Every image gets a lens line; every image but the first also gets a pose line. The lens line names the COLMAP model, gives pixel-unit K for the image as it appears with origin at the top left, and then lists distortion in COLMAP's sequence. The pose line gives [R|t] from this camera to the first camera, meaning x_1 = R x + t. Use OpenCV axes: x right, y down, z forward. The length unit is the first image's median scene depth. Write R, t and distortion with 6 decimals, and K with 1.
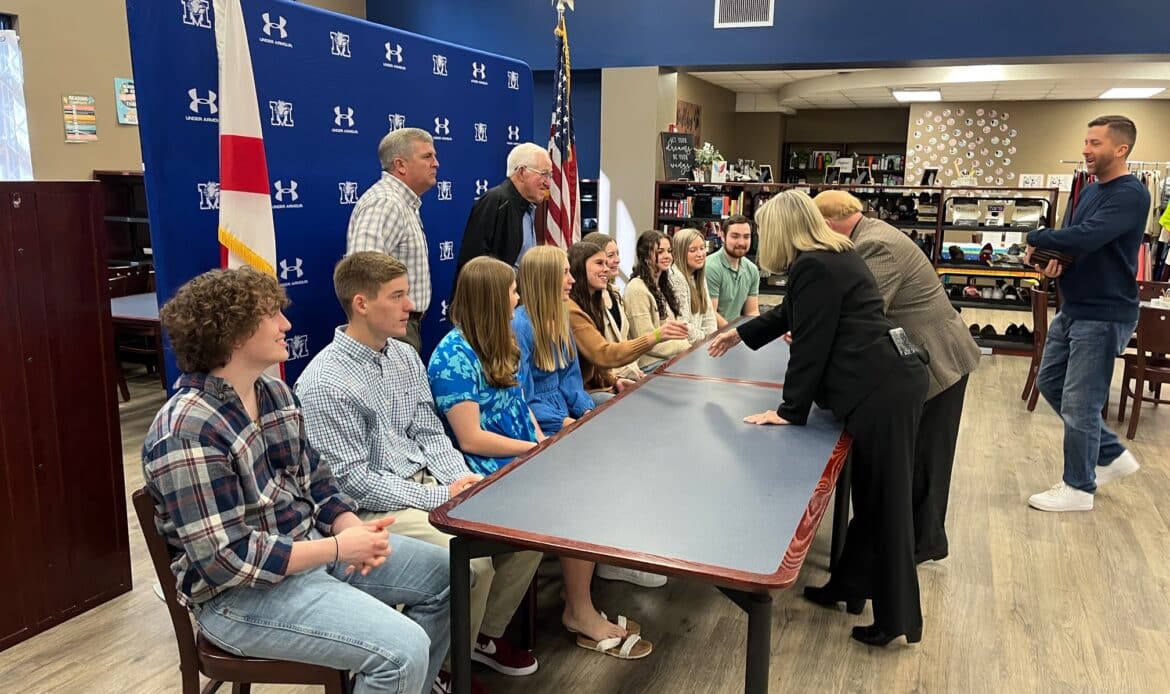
lens RADIAL K [[886.7, 0, 593.5], [0, 886.7, 346.9], [0, 0, 1]] dist [0.073660, -0.094312]
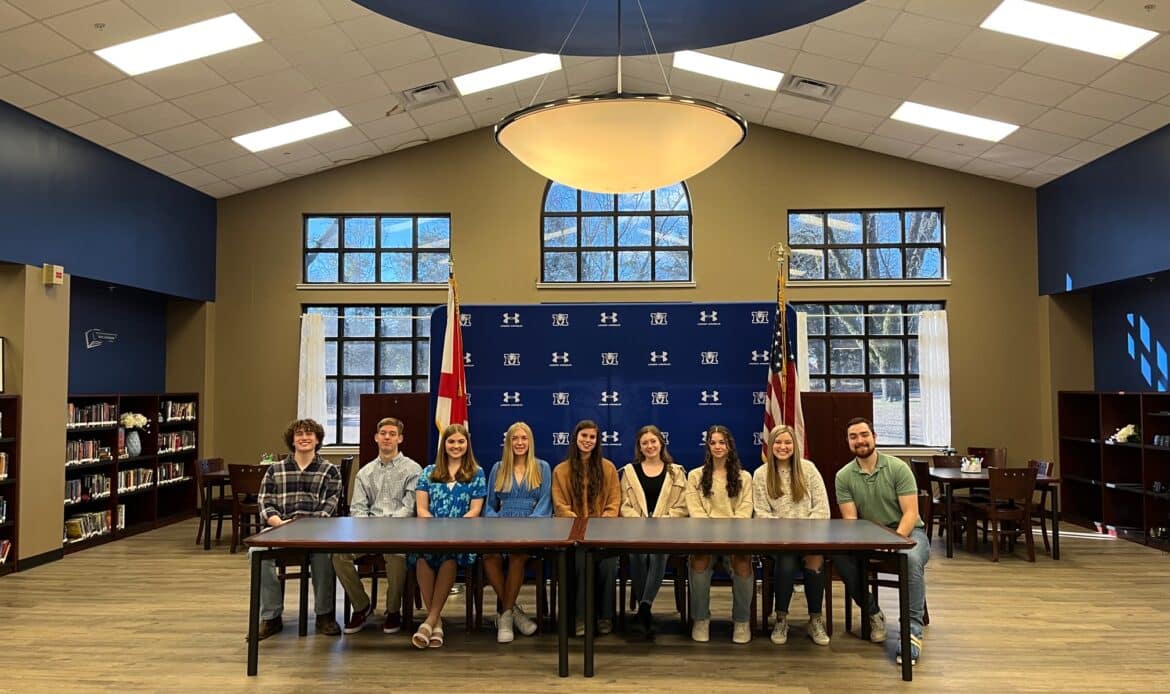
lens RADIAL K [[886.7, 0, 583.8], [0, 886.7, 347.9], [0, 0, 1]] dist [0.073660, -0.094312]
pose [[0.331131, -0.062978, -0.941481, 1.455604], [-0.171064, 0.977230, -0.125535, -0.058481], [0.927949, 0.202622, 0.312818, 0.479245]]
